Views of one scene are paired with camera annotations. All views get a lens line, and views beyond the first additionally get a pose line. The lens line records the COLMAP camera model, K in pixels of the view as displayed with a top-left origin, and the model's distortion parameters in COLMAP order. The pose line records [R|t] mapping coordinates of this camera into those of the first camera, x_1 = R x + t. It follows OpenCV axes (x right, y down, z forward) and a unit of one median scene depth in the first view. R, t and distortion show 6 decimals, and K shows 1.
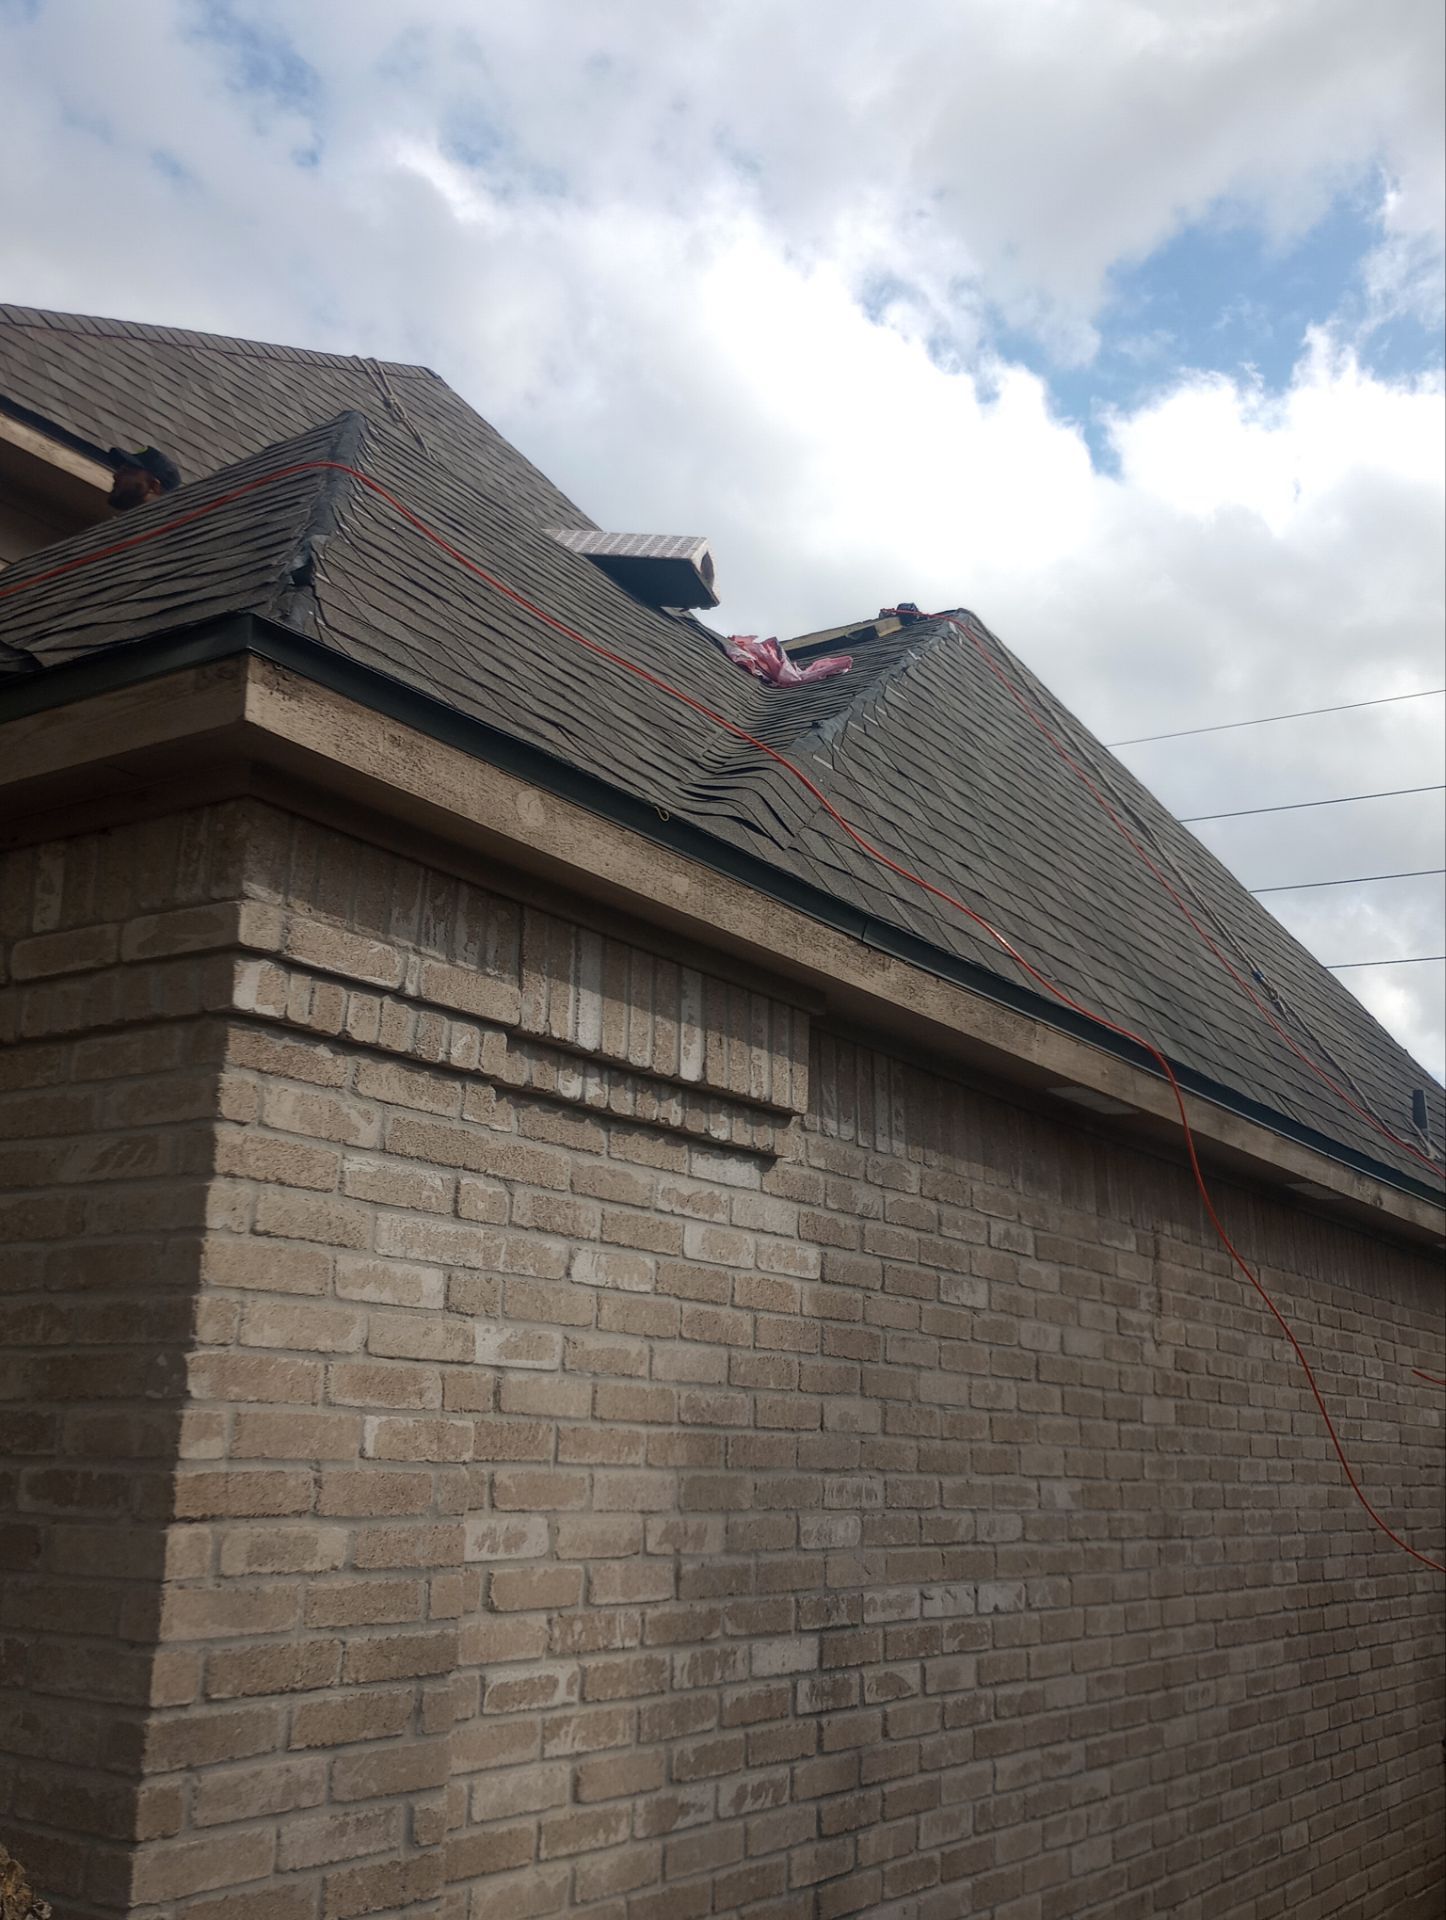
lens RADIAL K [[1943.2, 0, 721.9], [0, 1943.2, 967.0], [0, 0, 1]] dist [0.057619, 0.013220]
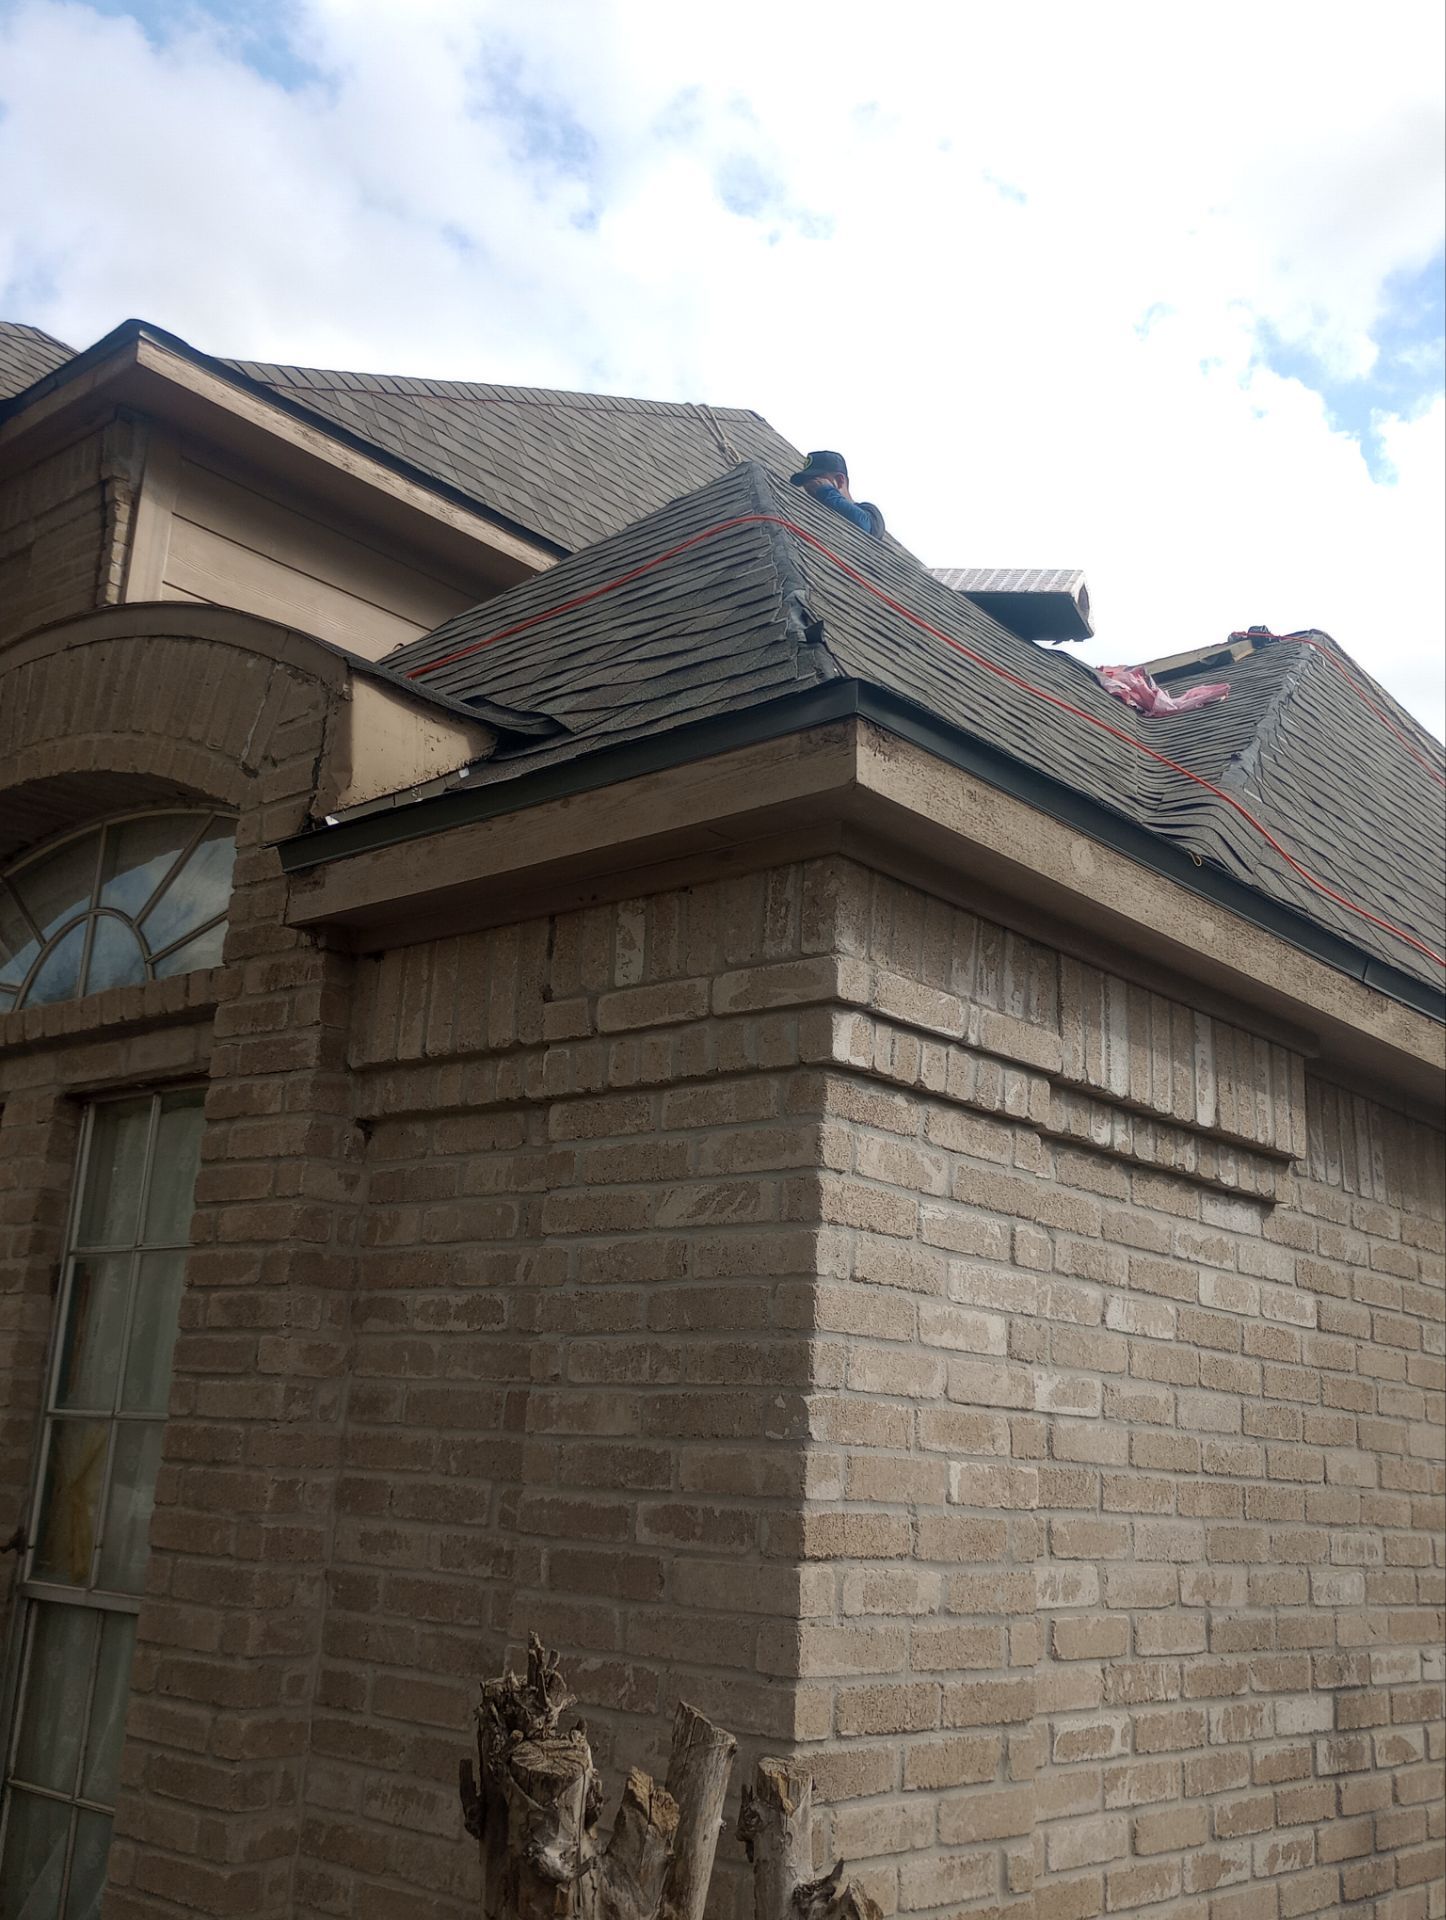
lens RADIAL K [[1943.6, 0, 712.7], [0, 1943.6, 959.5], [0, 0, 1]] dist [0.067819, -0.062991]
pose [[0.991201, -0.009375, -0.132032, -0.147793], [0.007149, 0.999824, -0.017322, -0.012331], [0.132171, 0.016226, 0.991094, -0.023195]]
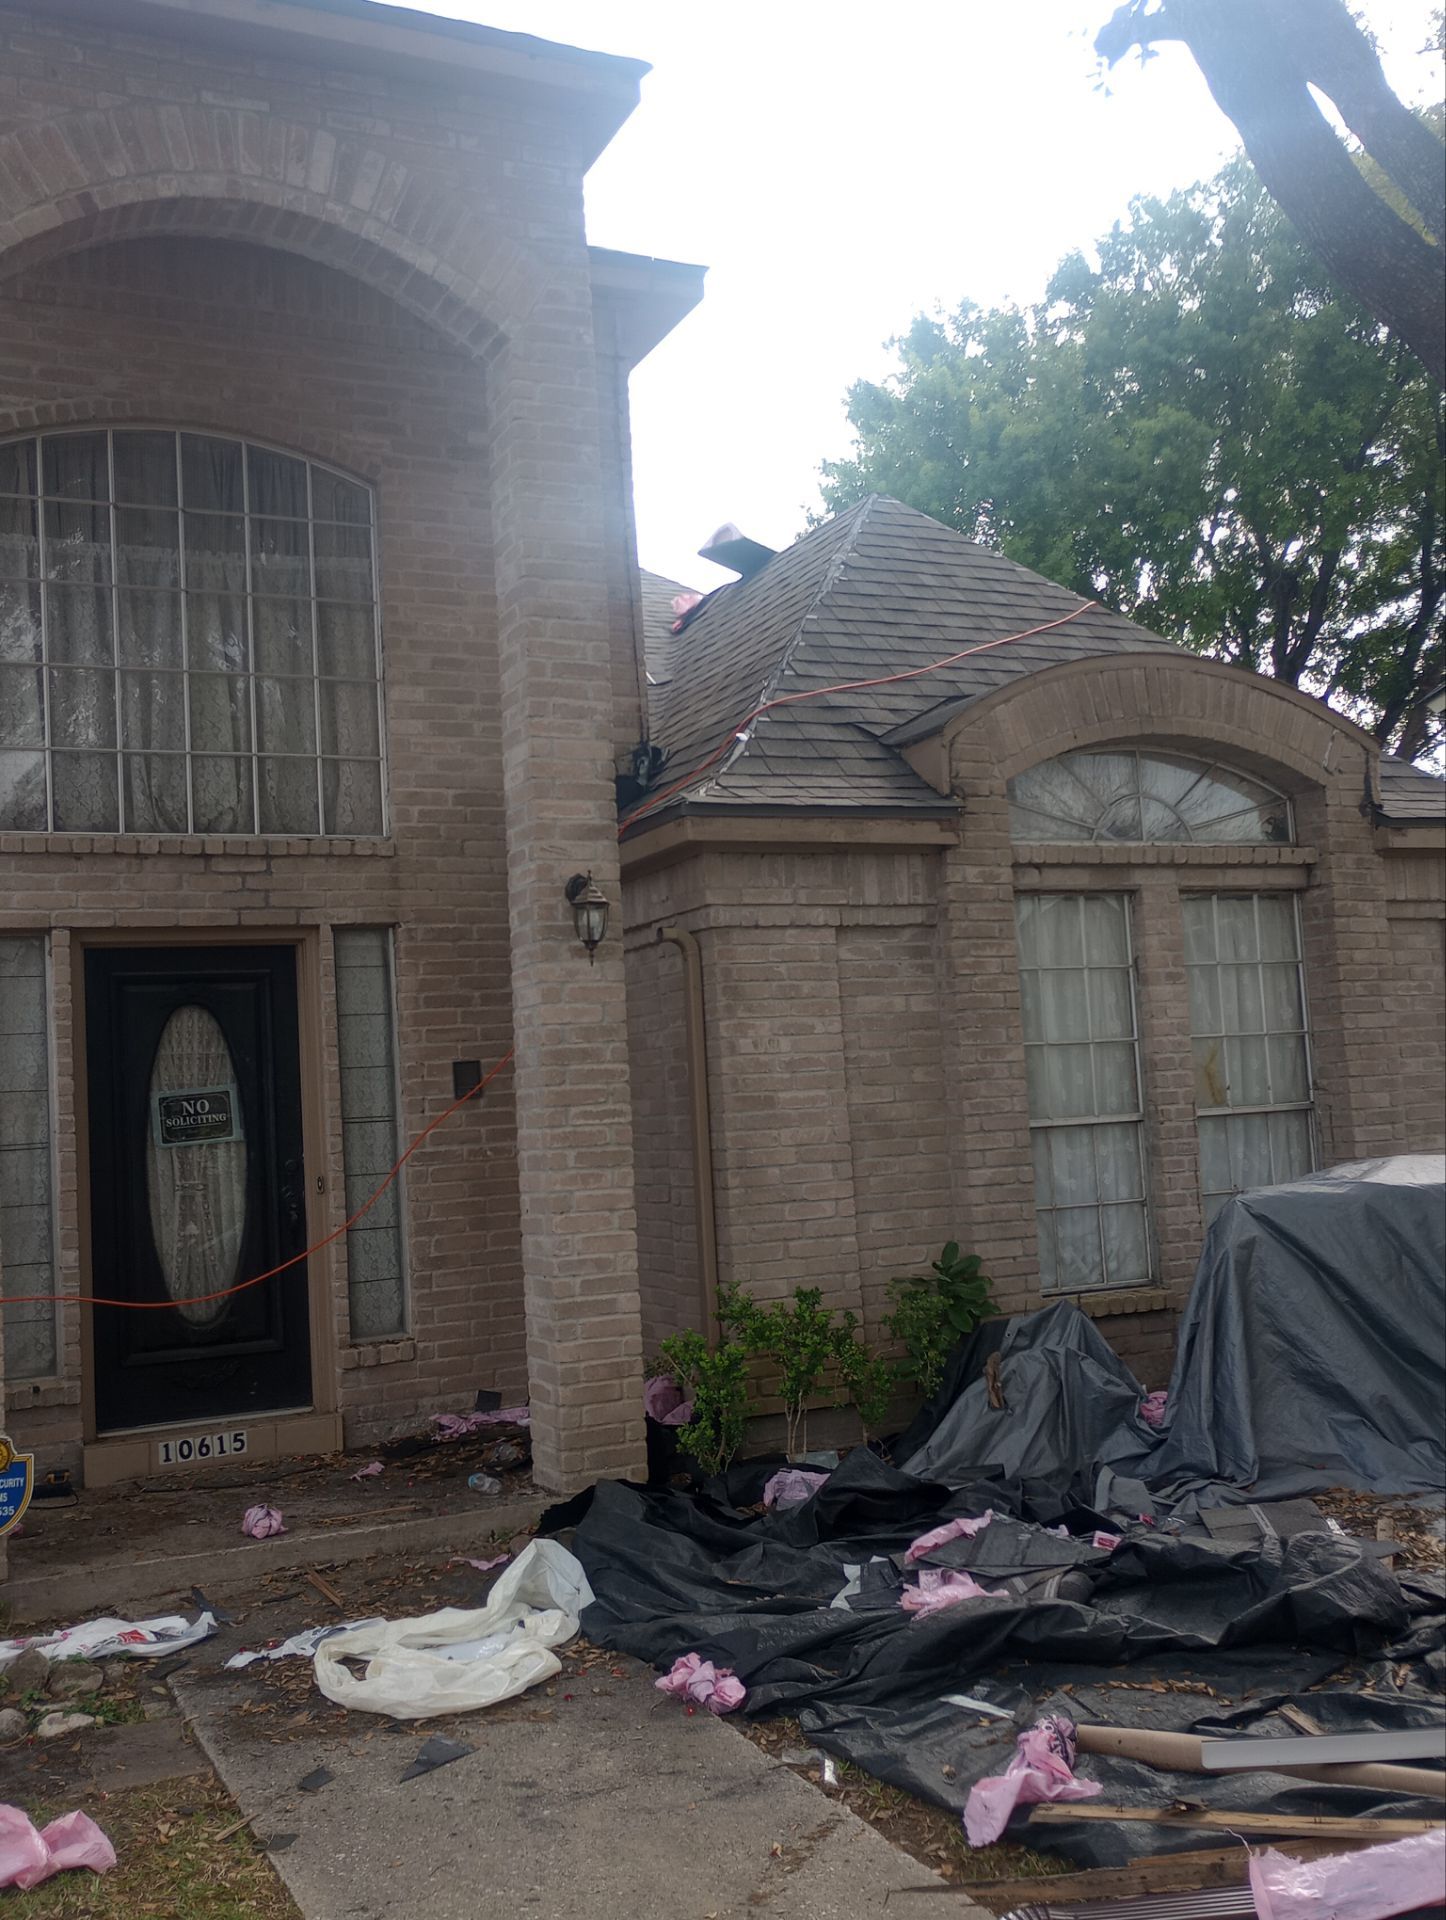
lens RADIAL K [[1943.6, 0, 712.7], [0, 1943.6, 959.5], [0, 0, 1]] dist [0.067819, -0.062991]
pose [[0.521583, 0.012365, 0.853111, -3.442899], [-0.141201, 0.987358, 0.072018, 0.043742], [-0.841435, -0.158023, 0.516735, 0.326152]]
